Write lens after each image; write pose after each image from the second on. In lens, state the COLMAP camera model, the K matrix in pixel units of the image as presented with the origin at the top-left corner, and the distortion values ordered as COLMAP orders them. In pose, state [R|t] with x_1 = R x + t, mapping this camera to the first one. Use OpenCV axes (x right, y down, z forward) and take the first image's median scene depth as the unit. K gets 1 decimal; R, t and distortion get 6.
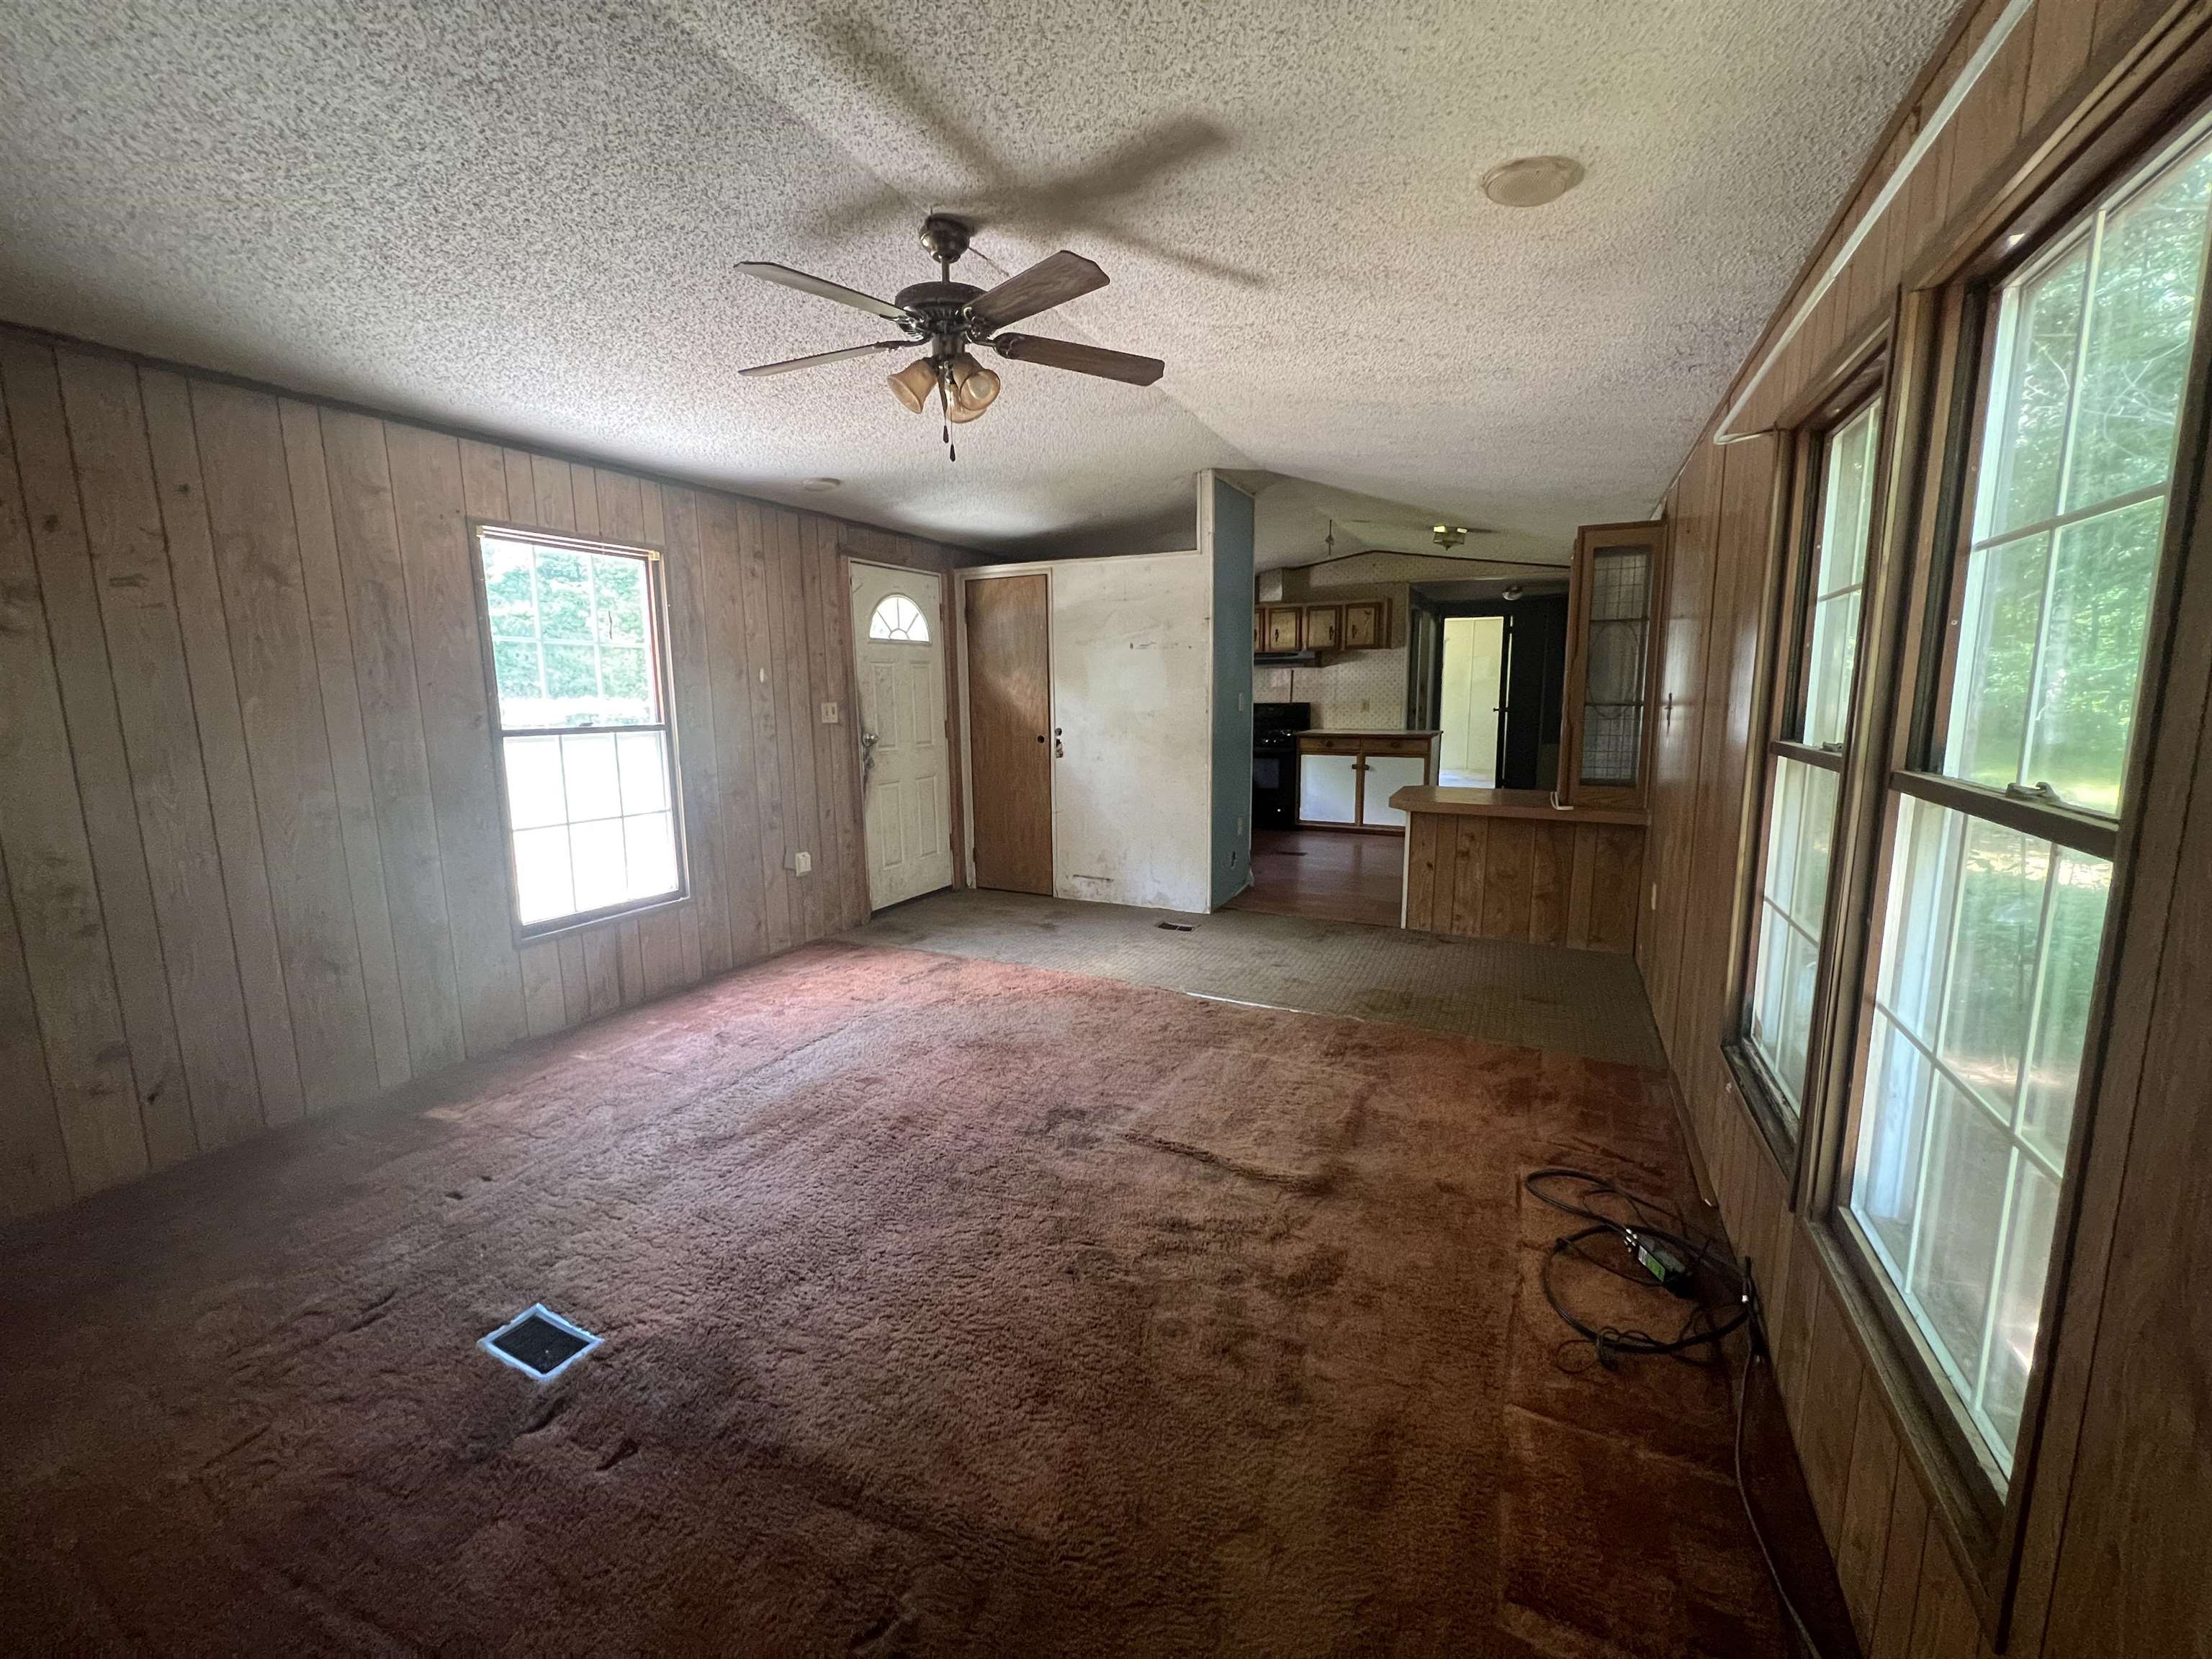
lens RADIAL K [[893.4, 0, 1096.7], [0, 893.4, 828.4], [0, 0, 1]] dist [-0.000491, 0.000256]
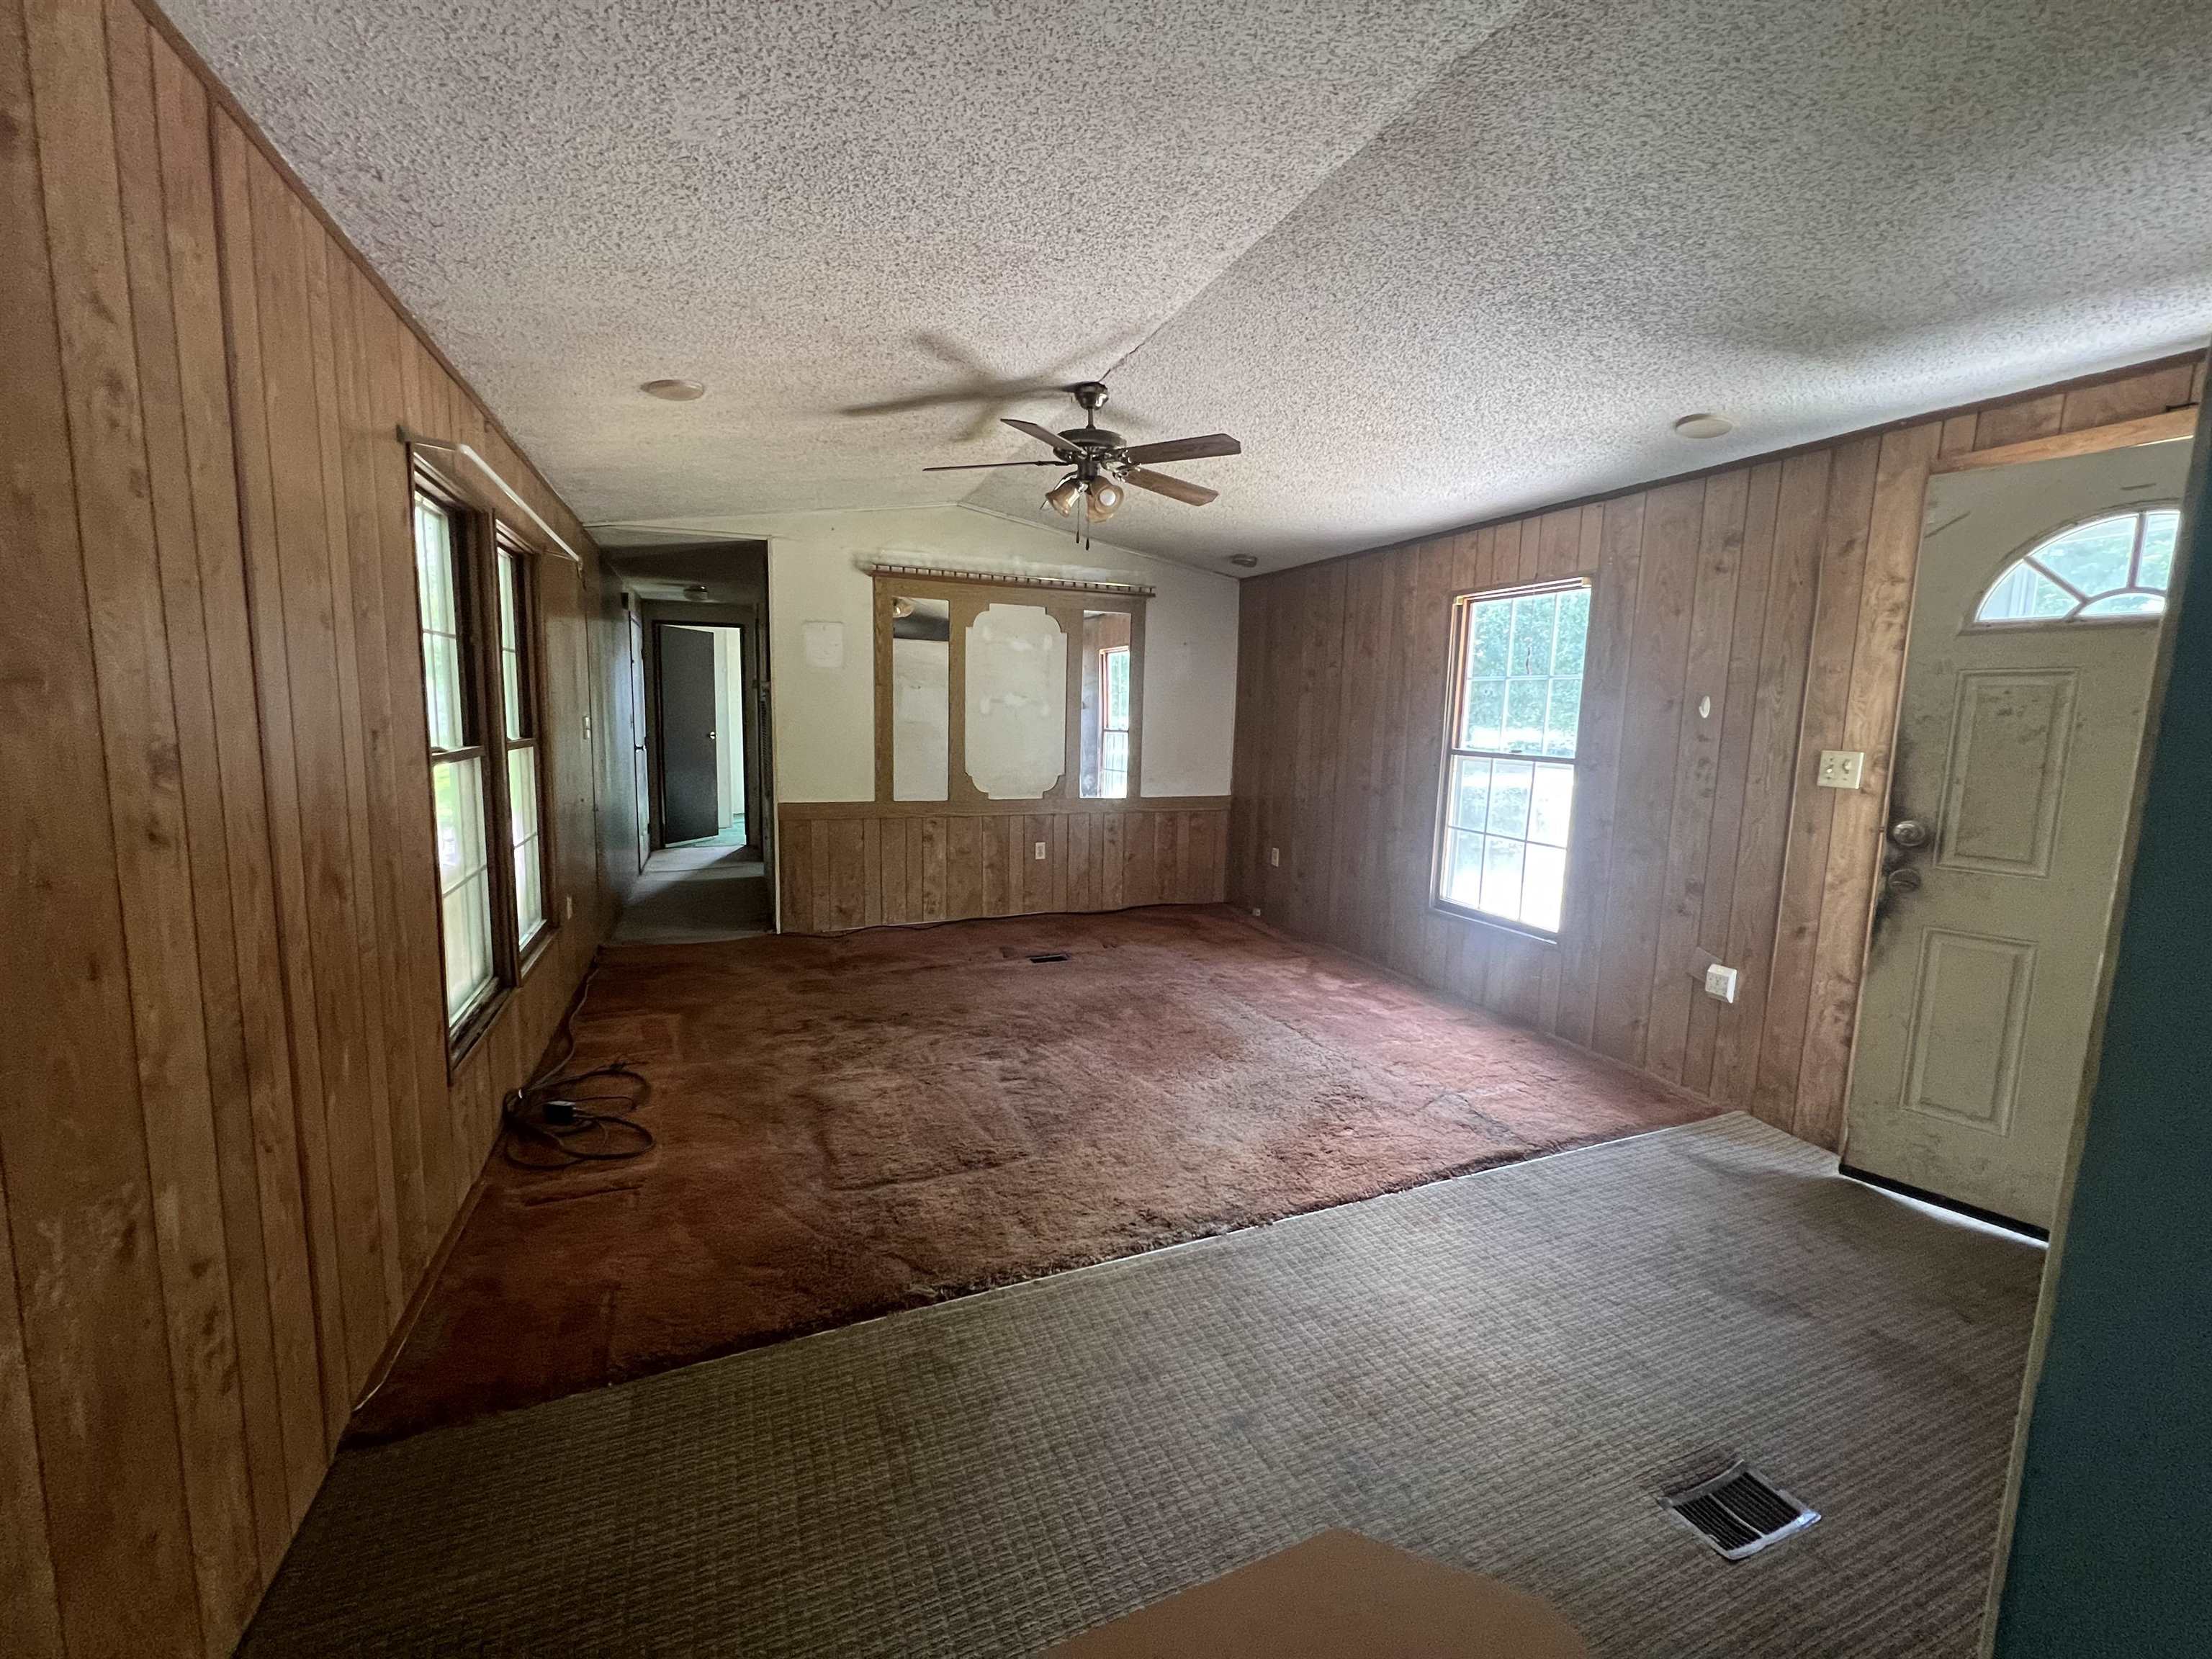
lens RADIAL K [[893.4, 0, 1096.7], [0, 893.4, 828.4], [0, 0, 1]] dist [-0.000491, 0.000256]
pose [[-0.659220, 0.092736, -0.746210, 0.558613], [-0.130776, 0.963104, 0.235222, -0.200095], [0.740491, 0.252649, -0.622769, 1.224786]]
